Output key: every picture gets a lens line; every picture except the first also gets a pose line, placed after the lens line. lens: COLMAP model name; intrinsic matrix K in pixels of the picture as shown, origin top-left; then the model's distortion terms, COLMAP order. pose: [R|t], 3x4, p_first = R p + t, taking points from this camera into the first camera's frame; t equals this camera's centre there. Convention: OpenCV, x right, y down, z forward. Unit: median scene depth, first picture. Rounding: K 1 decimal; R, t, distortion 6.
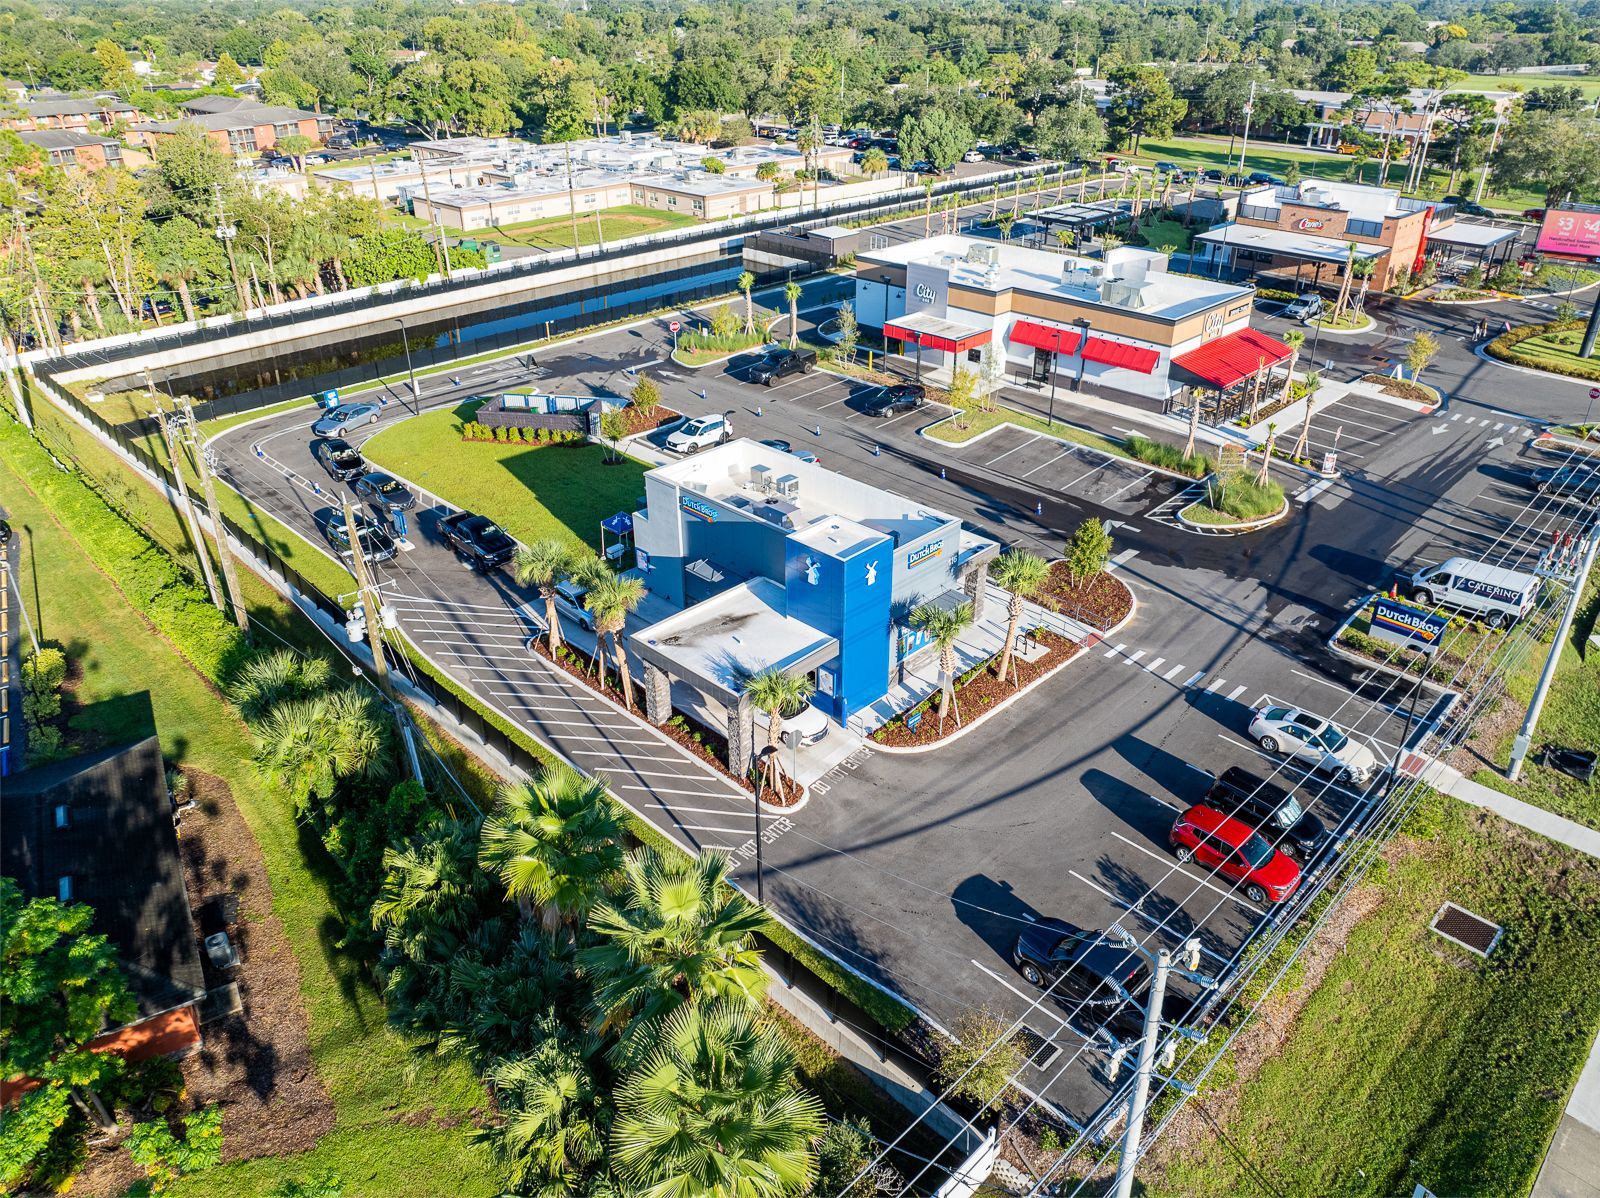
lens RADIAL K [[1125.6, 0, 807.0], [0, 1125.6, 594.0], [0, 0, 1]] dist [-0.042435, 0.014061]
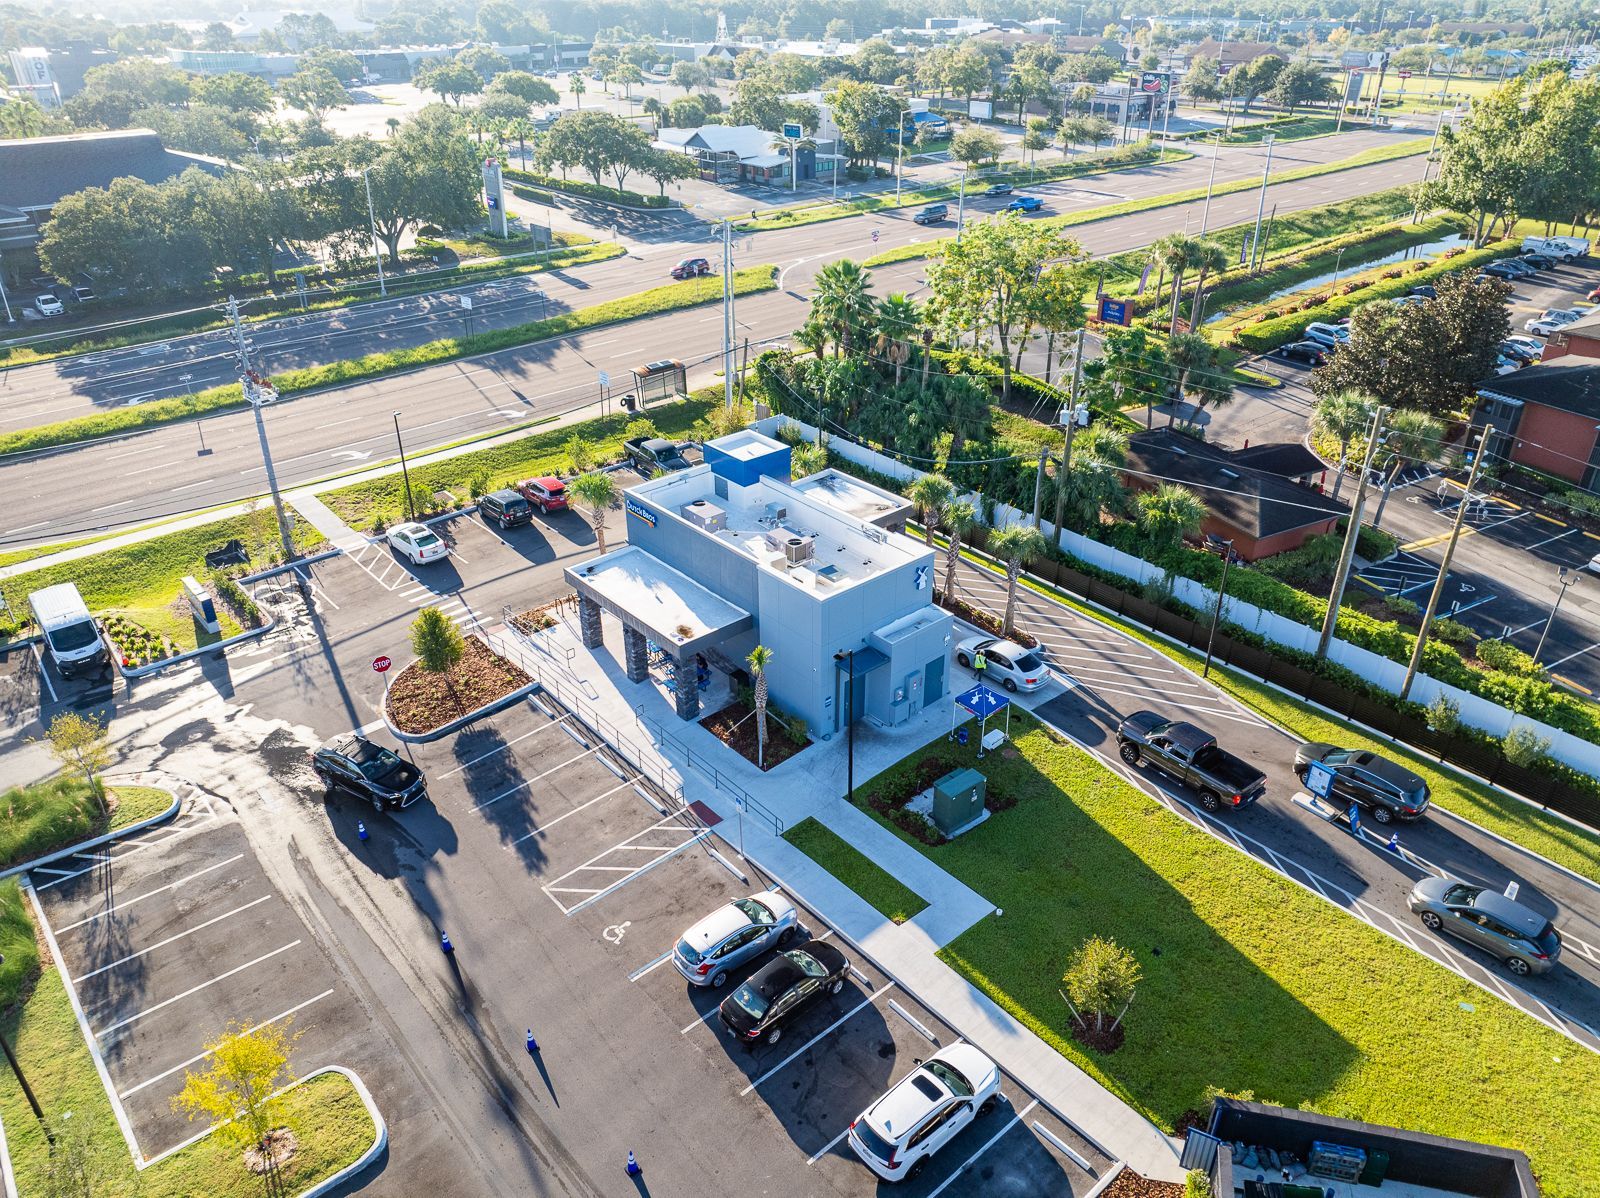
lens RADIAL K [[1125.6, 0, 806.5], [0, 1125.6, 591.1], [0, 0, 1]] dist [-0.042435, 0.014061]
pose [[-0.997424, -0.032288, 0.064050, -0.070668], [0.036815, 0.535920, 0.843466, -0.585370], [-0.061559, 0.843651, -0.533351, 1.047893]]
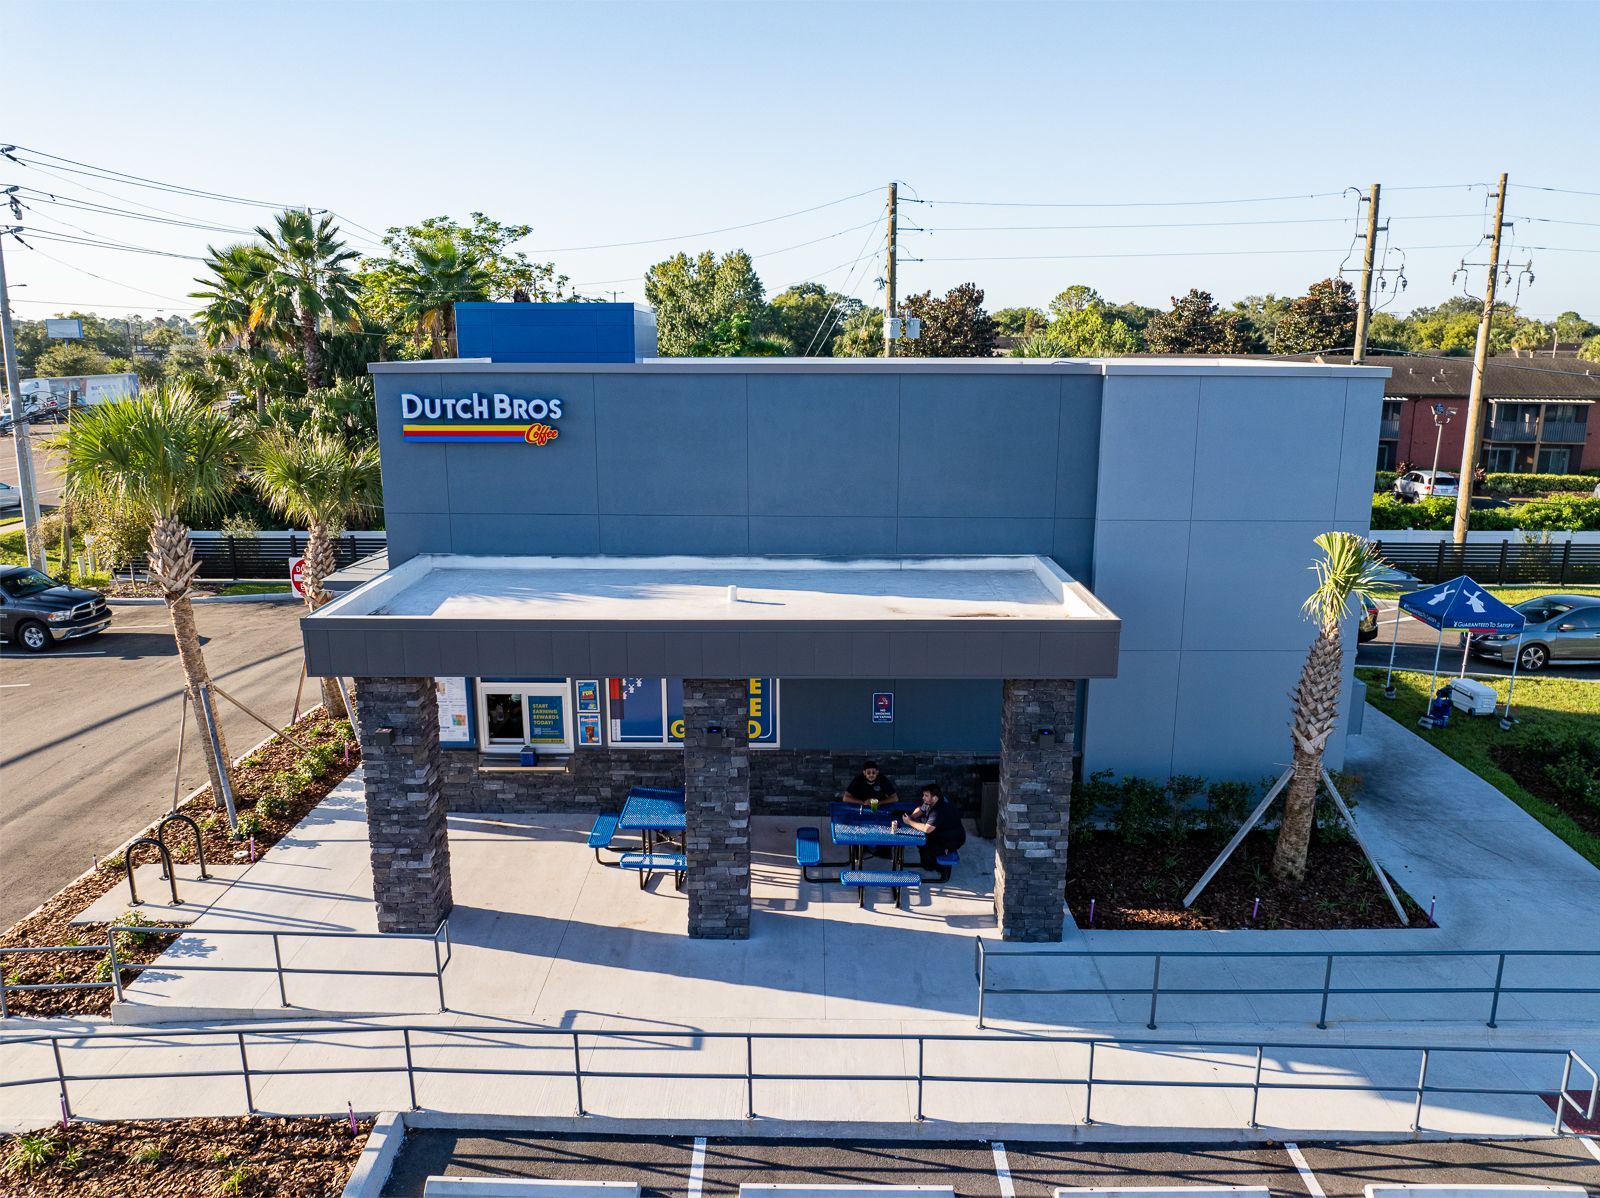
lens RADIAL K [[1125.6, 0, 806.1], [0, 1125.6, 594.4], [0, 0, 1]] dist [-0.042435, 0.014061]
pose [[-0.718093, 0.155895, -0.678261, 0.174521], [-0.334999, 0.776821, 0.533221, -0.144015], [0.610014, 0.610120, -0.505605, 0.810755]]
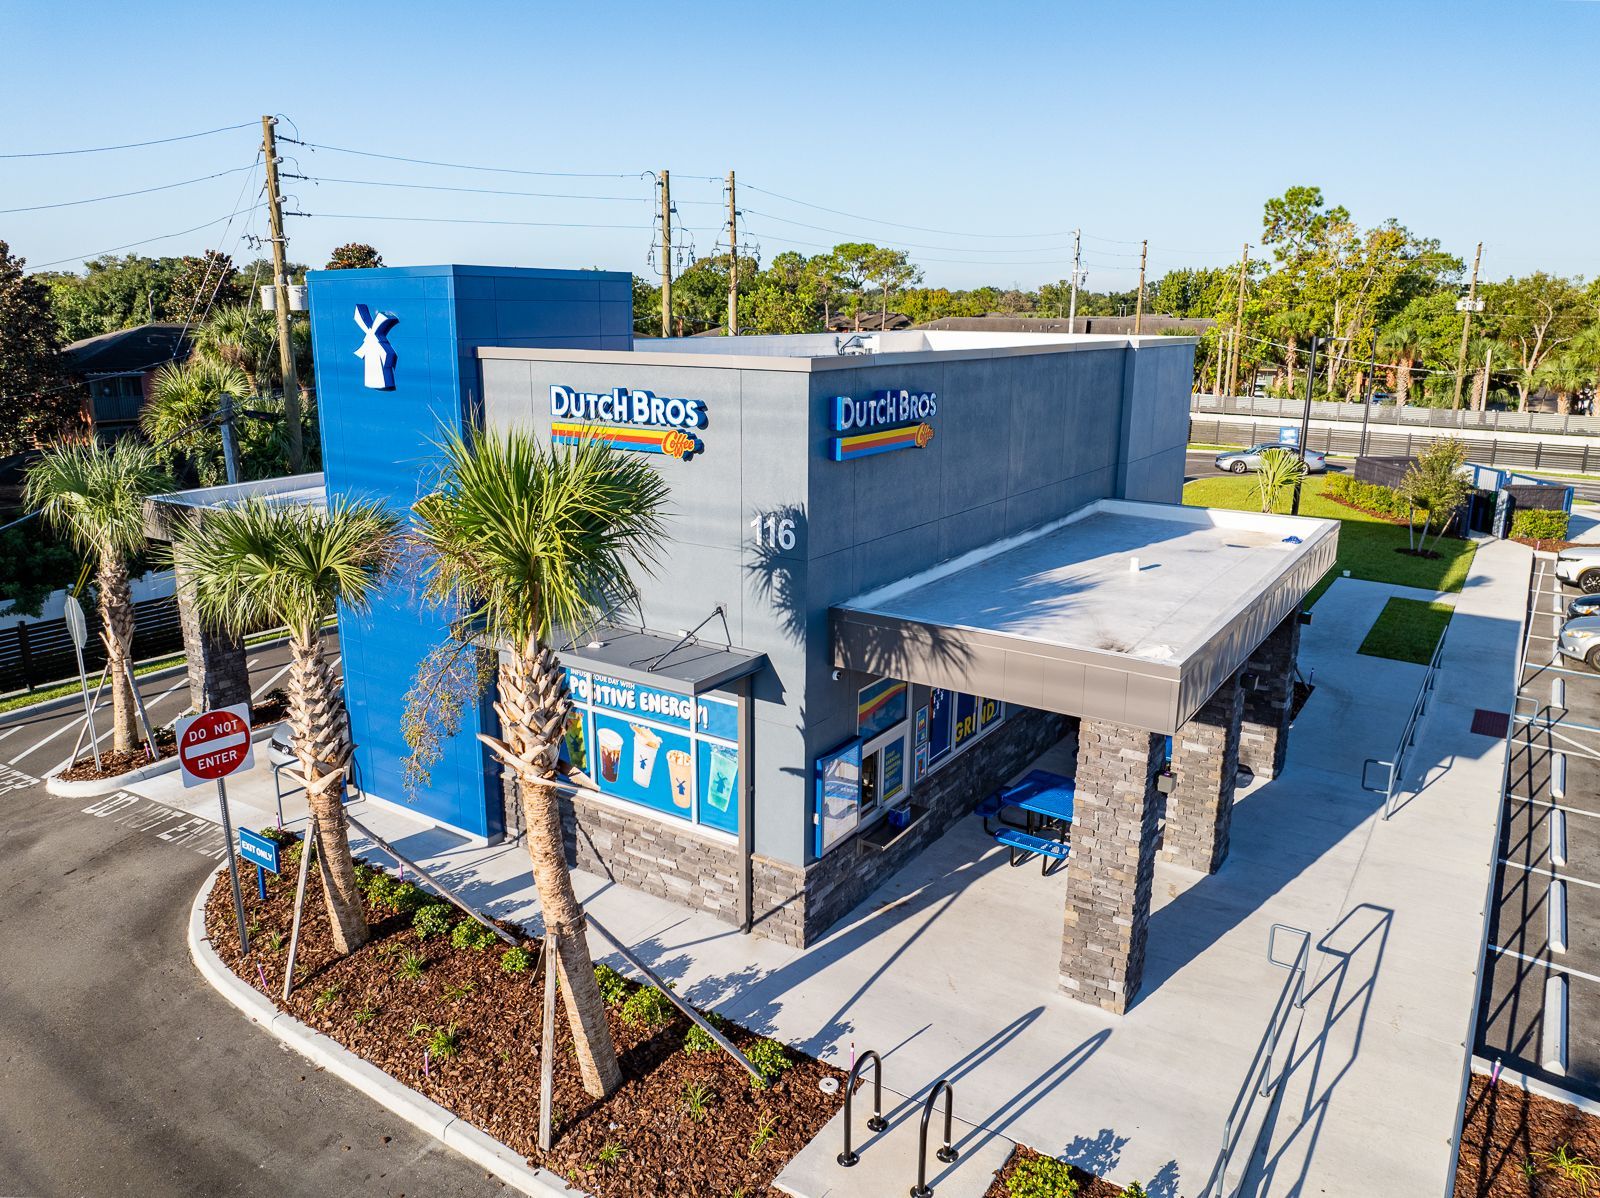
lens RADIAL K [[1125.6, 0, 799.5], [0, 1125.6, 613.2], [0, 0, 1]] dist [-0.042435, 0.014061]
pose [[0.187094, 0.261910, -0.946783, 0.234388], [-0.478150, 0.866204, 0.145131, -0.034173], [0.858119, 0.425552, 0.287294, 0.606172]]
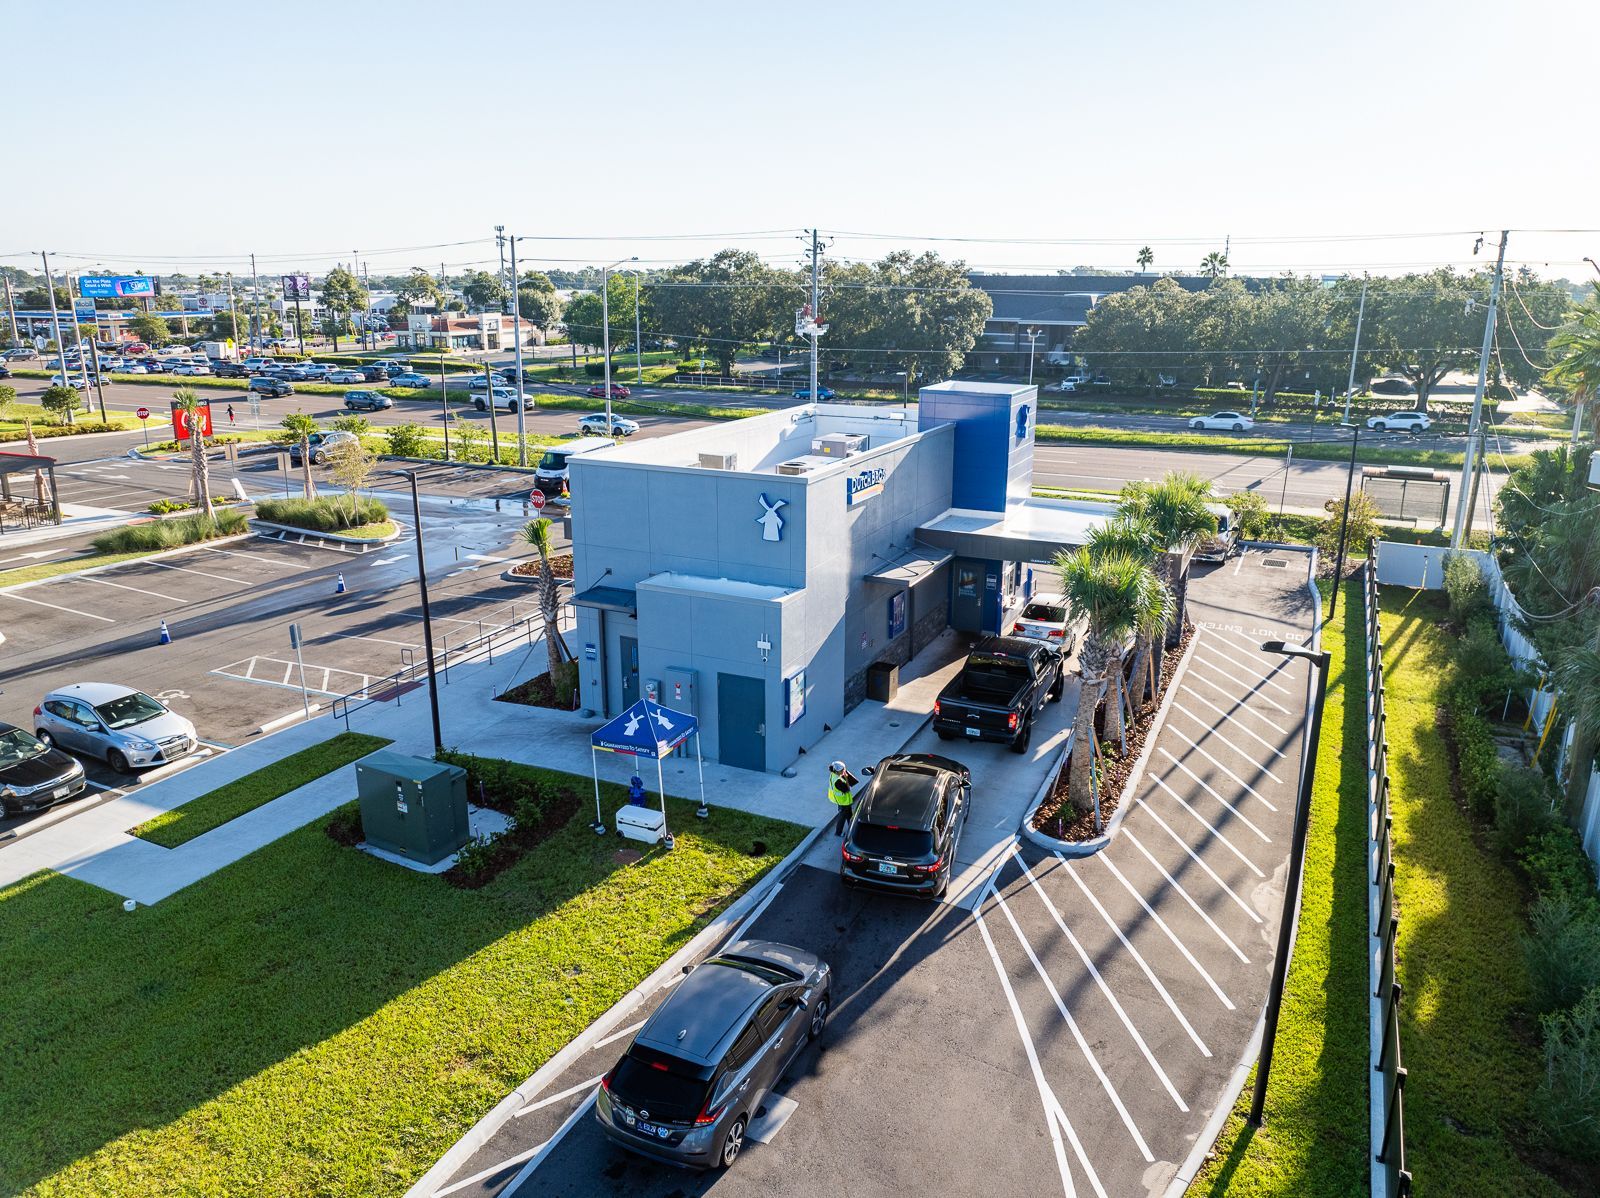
lens RADIAL K [[1125.6, 0, 807.6], [0, 1125.6, 590.1], [0, 0, 1]] dist [-0.042435, 0.014061]
pose [[-0.334156, -0.250246, 0.908690, -0.402491], [0.448981, 0.805427, 0.386914, -0.174165], [-0.828707, 0.537274, -0.156783, 0.764242]]
